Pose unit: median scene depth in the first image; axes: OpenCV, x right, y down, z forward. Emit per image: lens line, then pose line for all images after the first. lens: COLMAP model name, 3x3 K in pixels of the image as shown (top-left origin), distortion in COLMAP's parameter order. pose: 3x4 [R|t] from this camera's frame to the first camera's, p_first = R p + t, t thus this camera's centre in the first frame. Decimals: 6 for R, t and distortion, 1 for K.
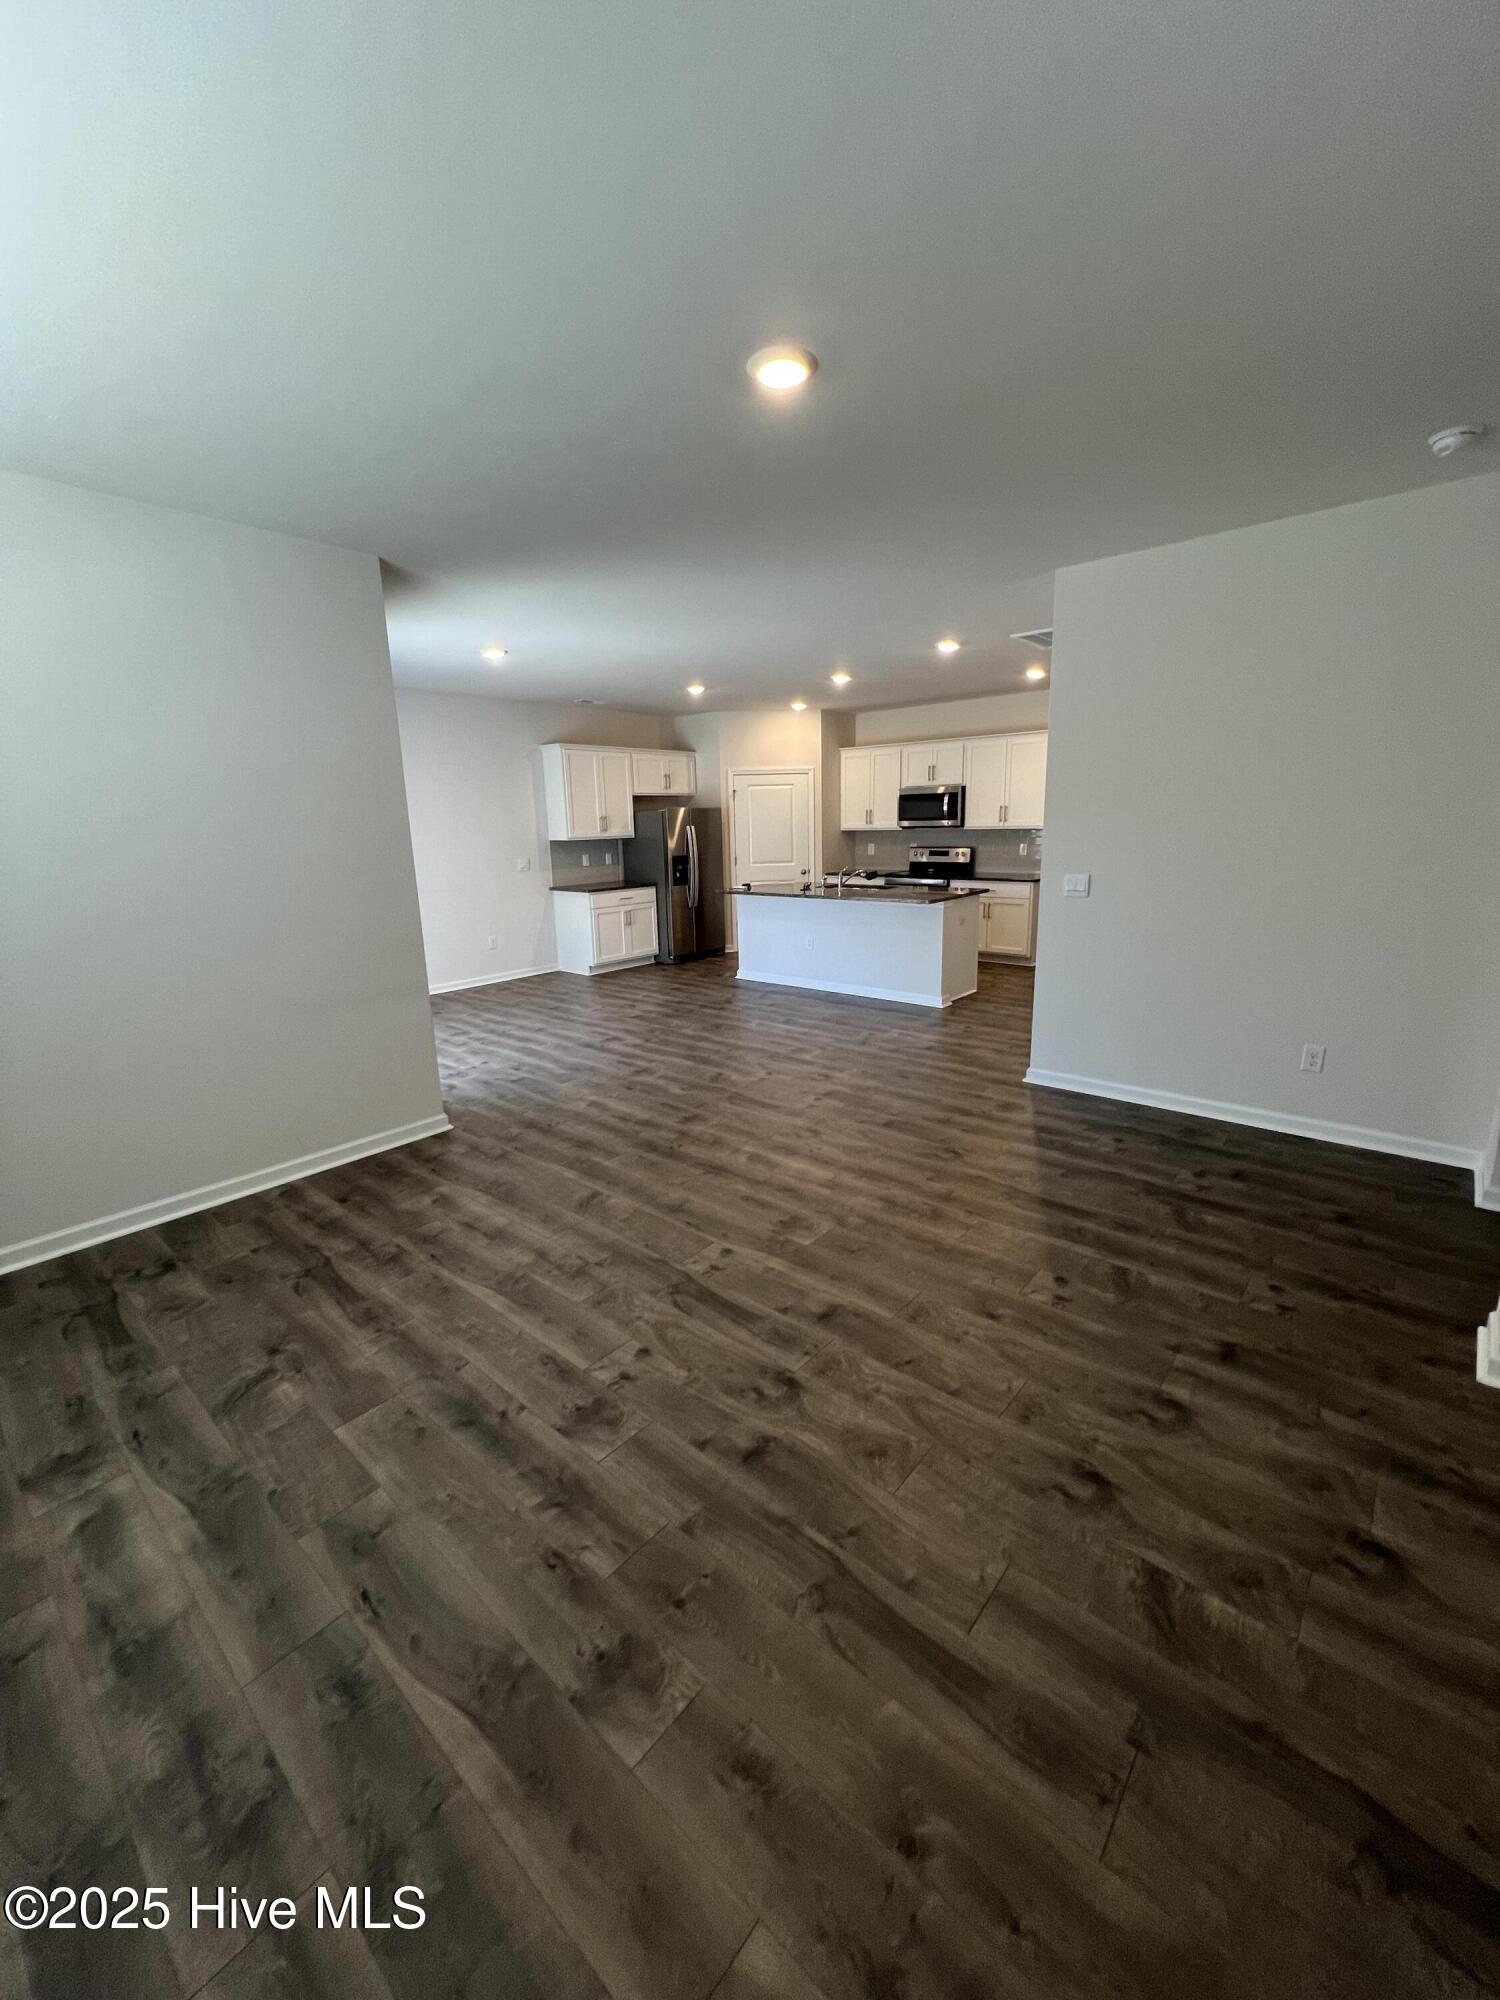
lens RADIAL K [[799.4, 0, 748.5], [0, 799.4, 996.4], [0, 0, 1]] dist [0.002918, 0.000493]
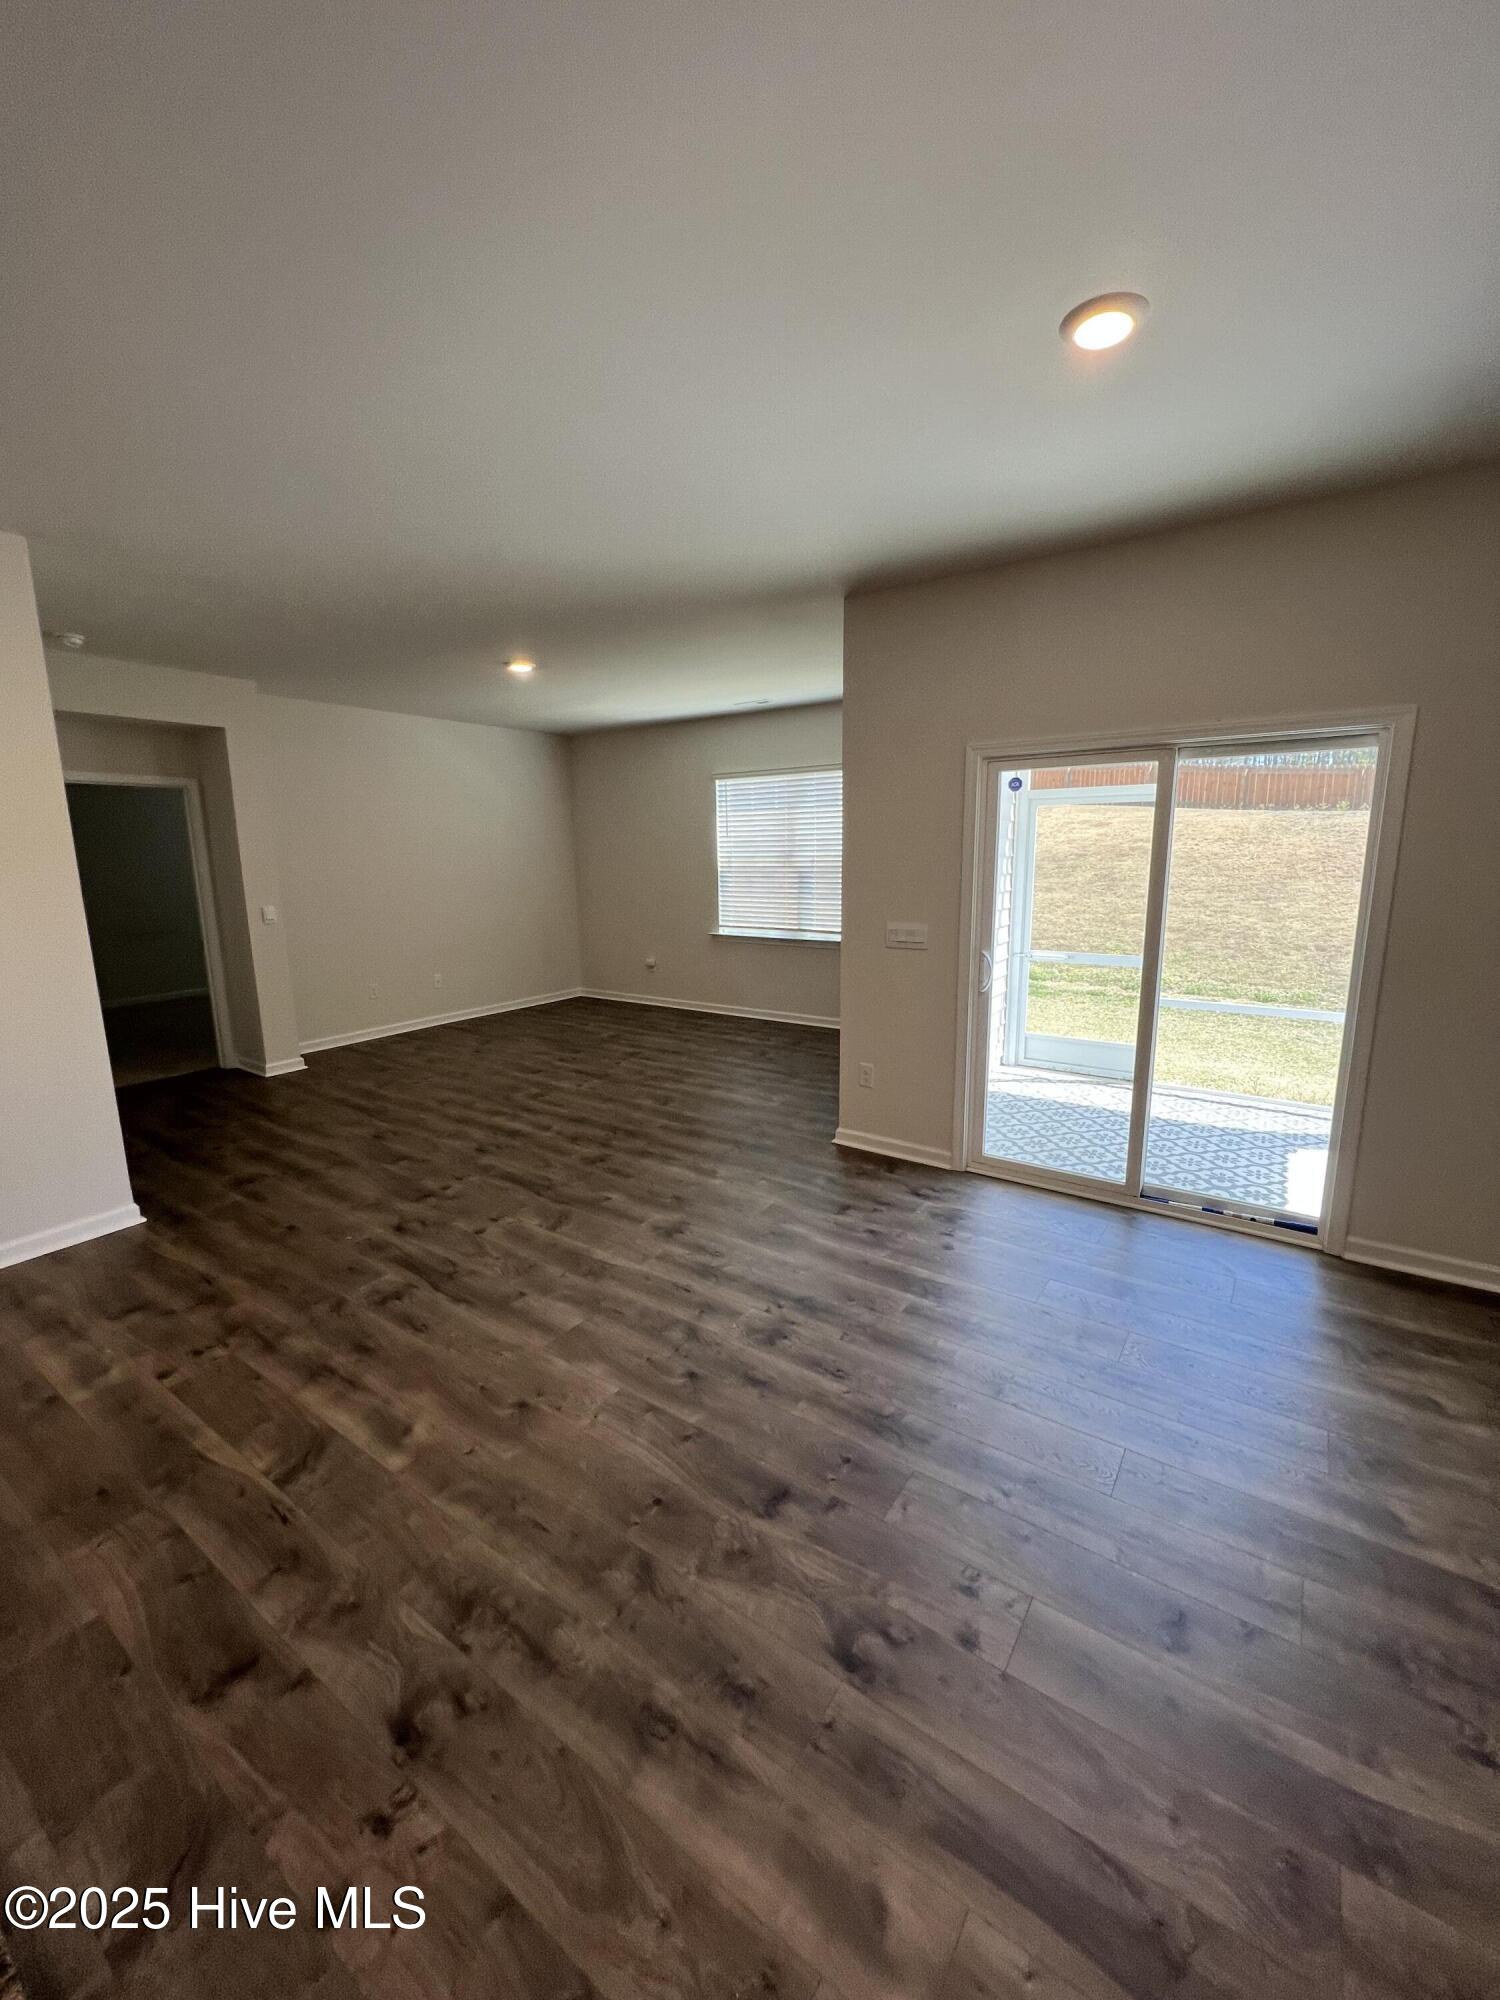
lens RADIAL K [[799.4, 0, 750.0], [0, 799.4, 997.0], [0, 0, 1]] dist [0.002918, 0.000493]
pose [[-0.993026, 0.059010, -0.102067, -0.178077], [0.014057, 0.918813, 0.394442, -0.433362], [0.117057, 0.390256, -0.913235, 1.935784]]
